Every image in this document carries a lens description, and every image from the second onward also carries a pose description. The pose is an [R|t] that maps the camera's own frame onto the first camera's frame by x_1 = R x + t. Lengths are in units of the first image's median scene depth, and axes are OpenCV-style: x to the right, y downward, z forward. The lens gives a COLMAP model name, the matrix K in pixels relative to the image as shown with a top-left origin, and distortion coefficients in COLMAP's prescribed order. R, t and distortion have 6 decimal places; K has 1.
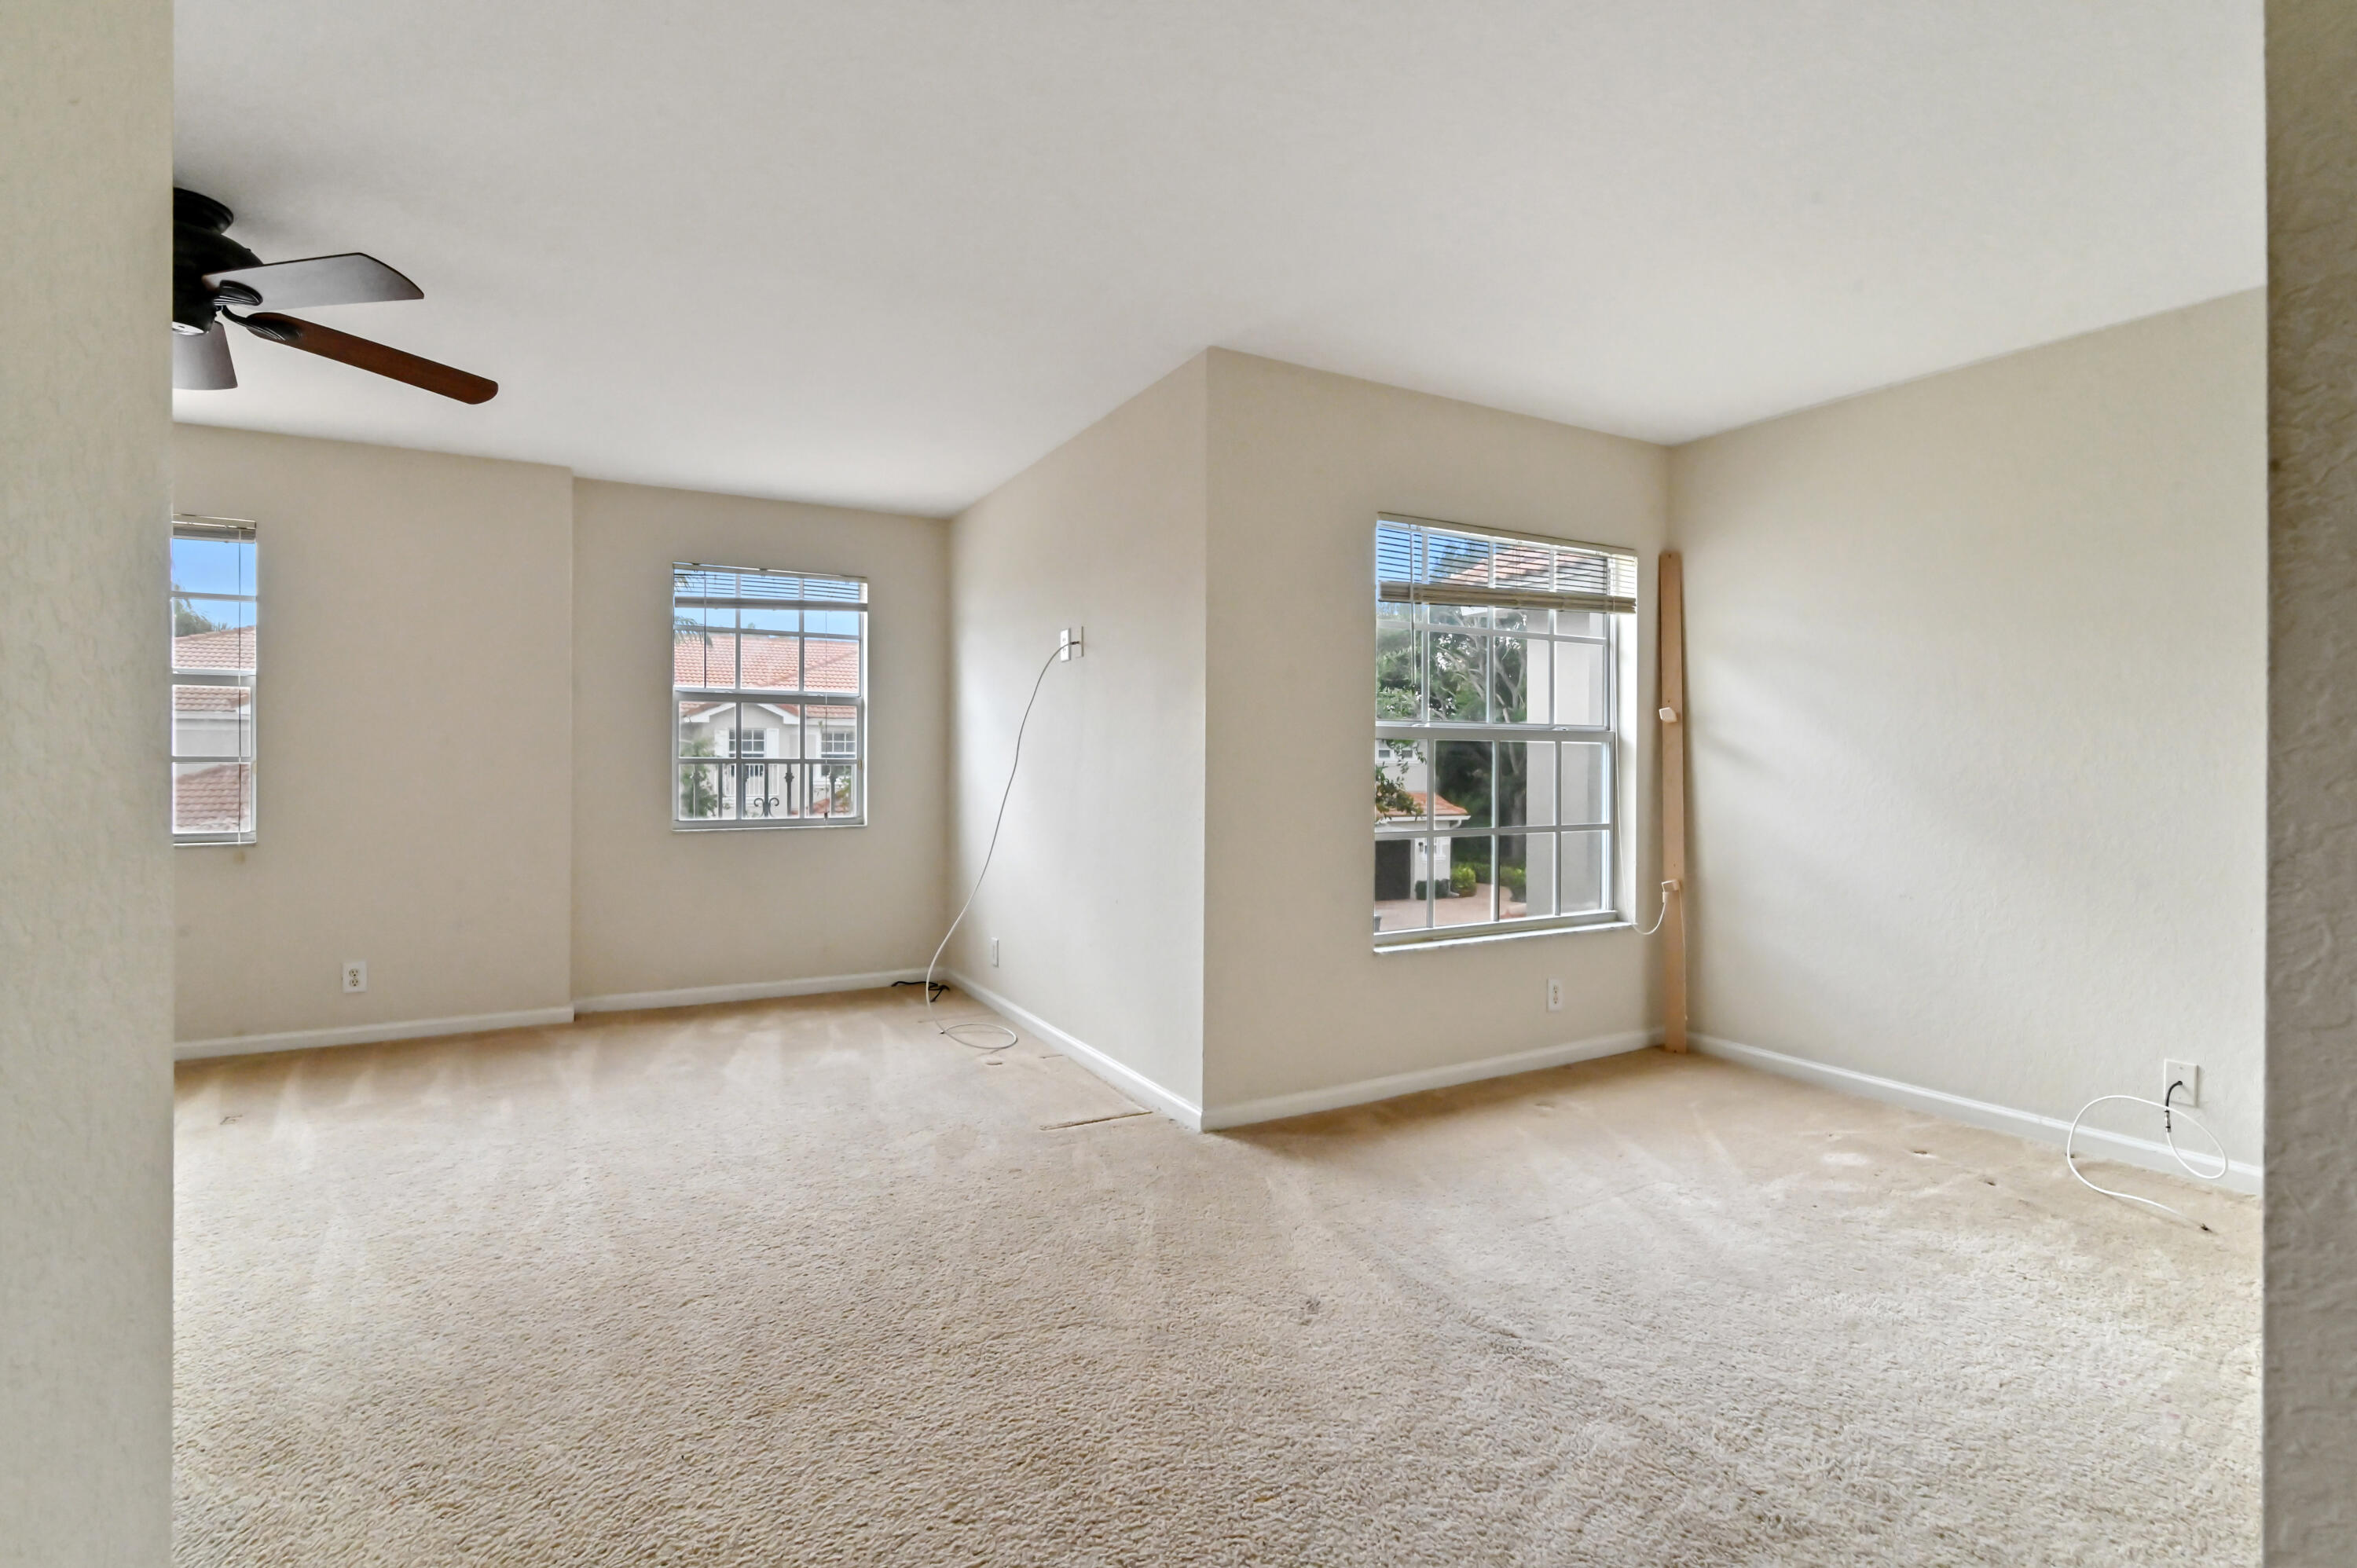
lens RADIAL K [[1092.3, 0, 1182.5], [0, 1092.3, 768.7], [0, 0, 1]] dist [-0.012978, -0.000428]
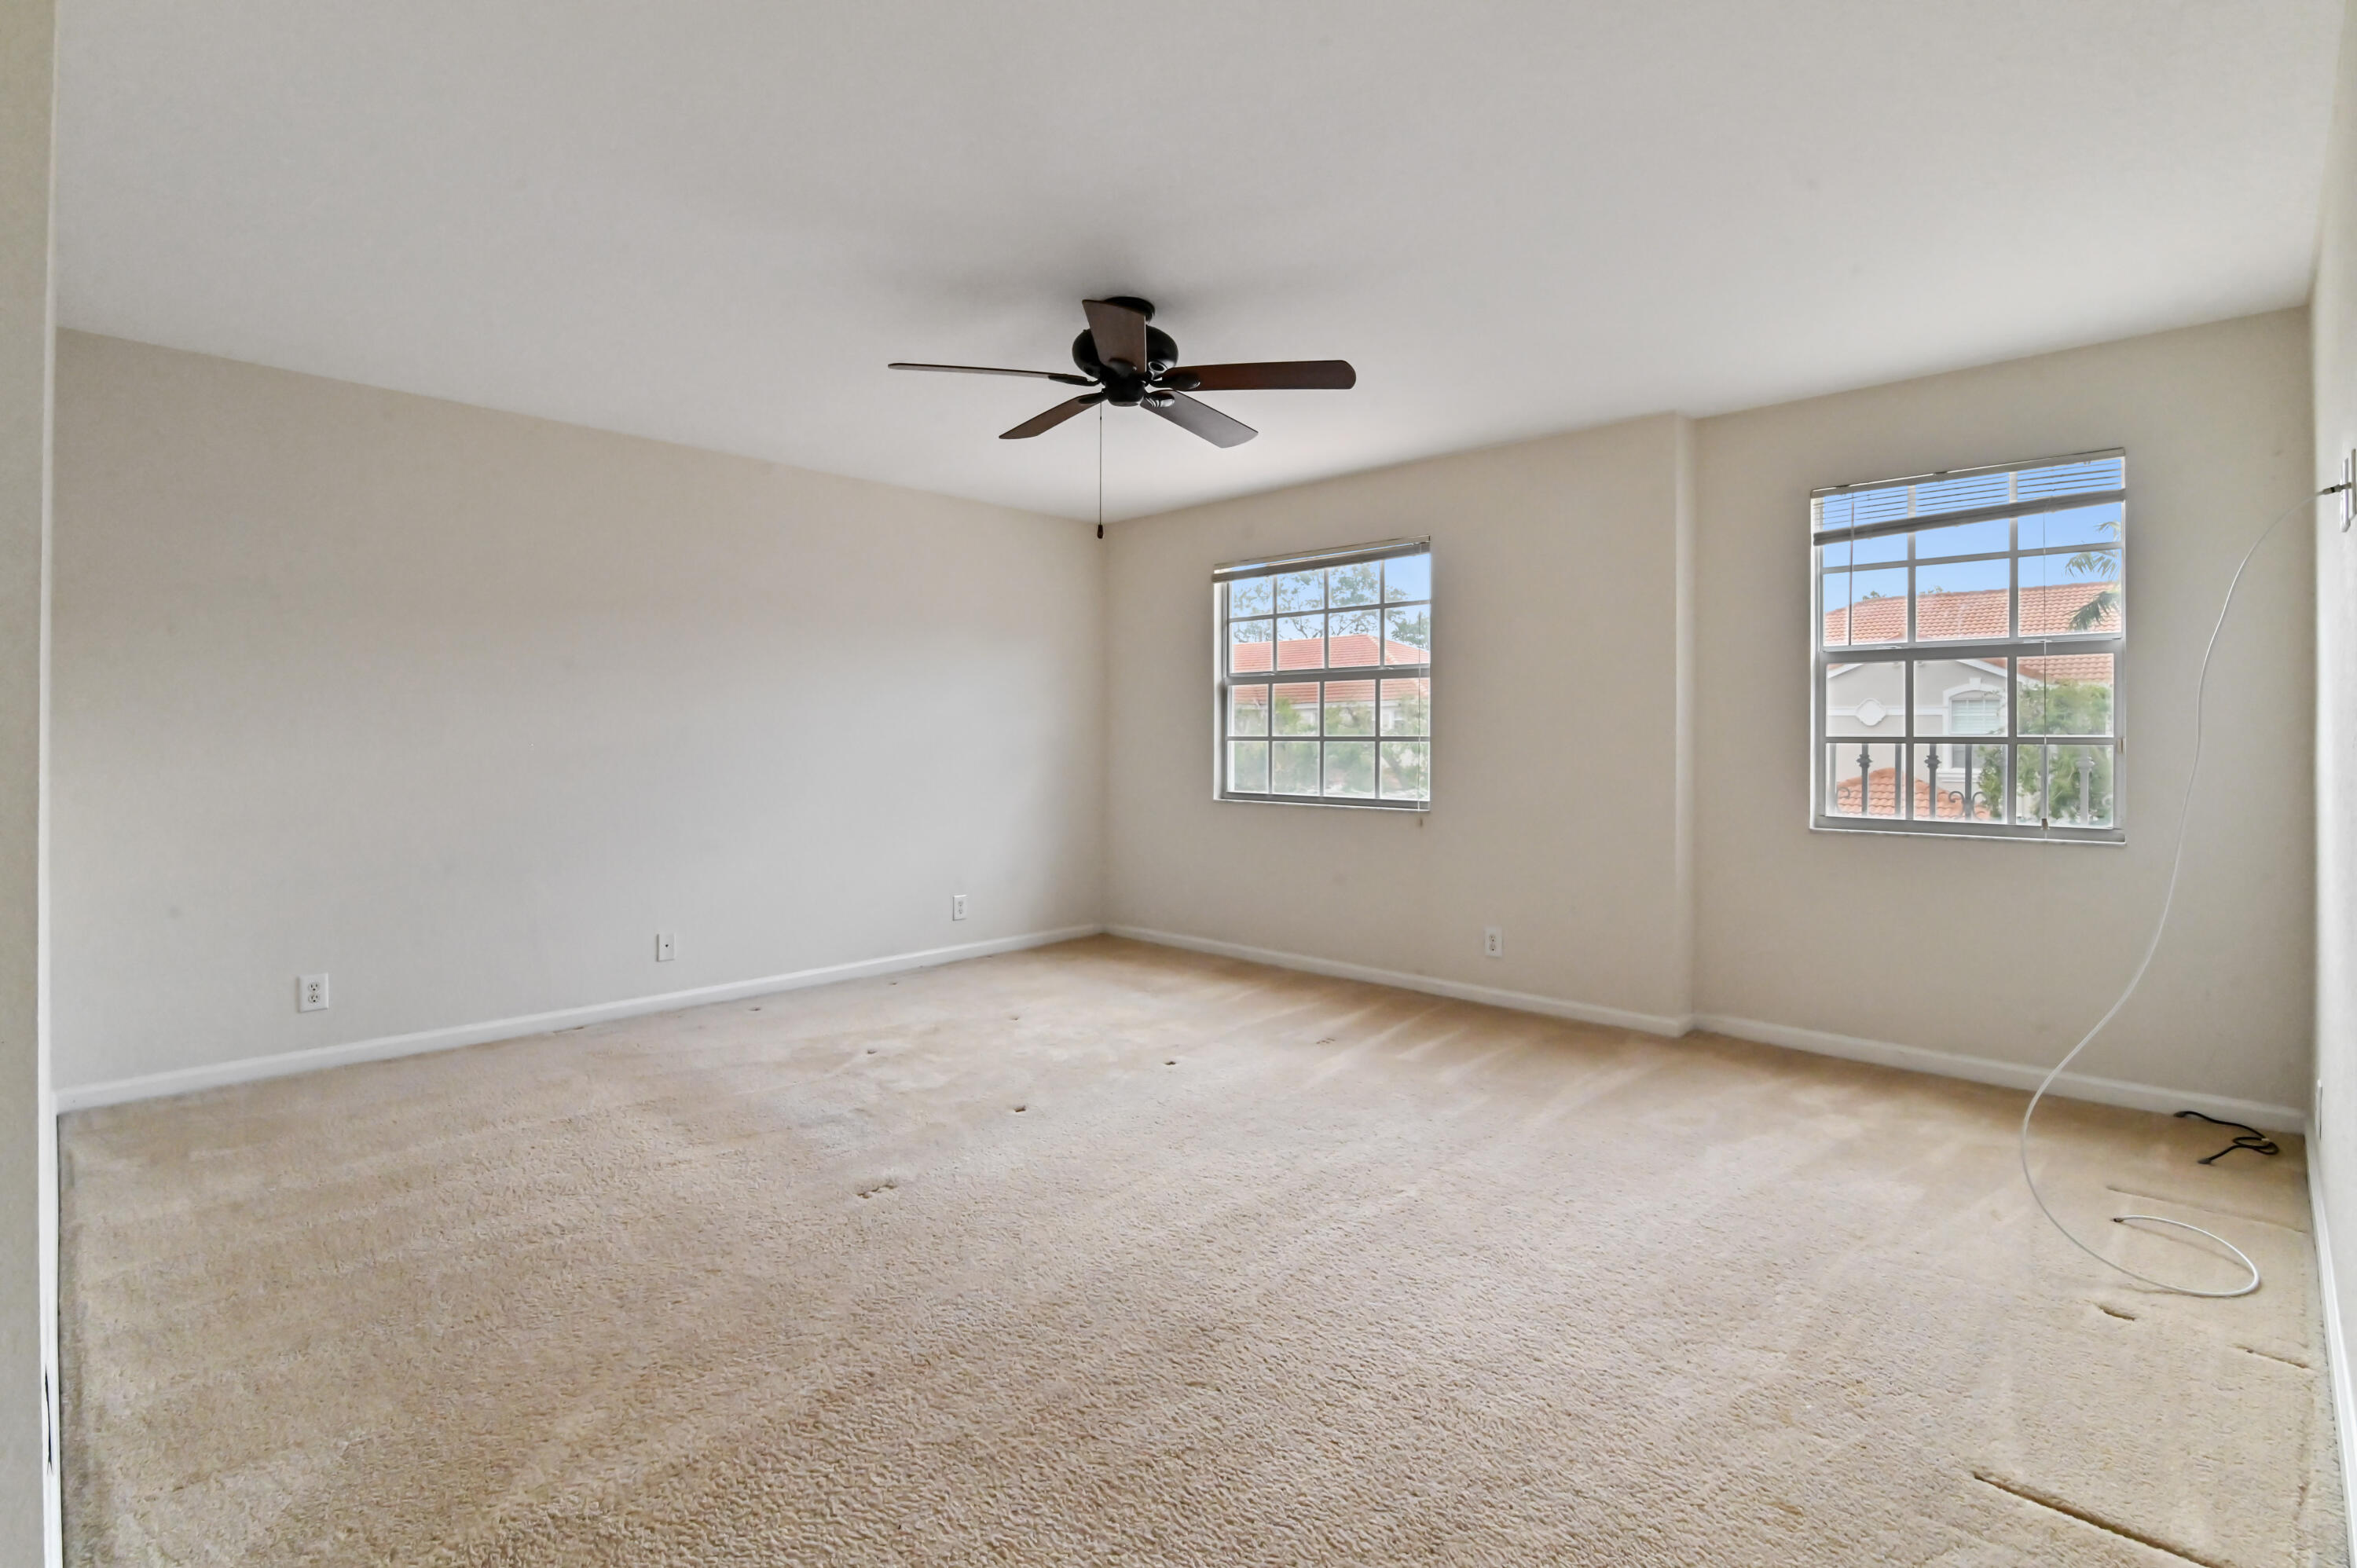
lens RADIAL K [[1105.2, 0, 1183.5], [0, 1105.2, 725.3], [0, 0, 1]] dist [-0.018281, 0.000611]
pose [[0.288282, -0.012229, -0.957467, 0.188251], [-0.004225, 0.999892, -0.014043, -0.005460], [0.957536, 0.008094, 0.288199, 0.377664]]
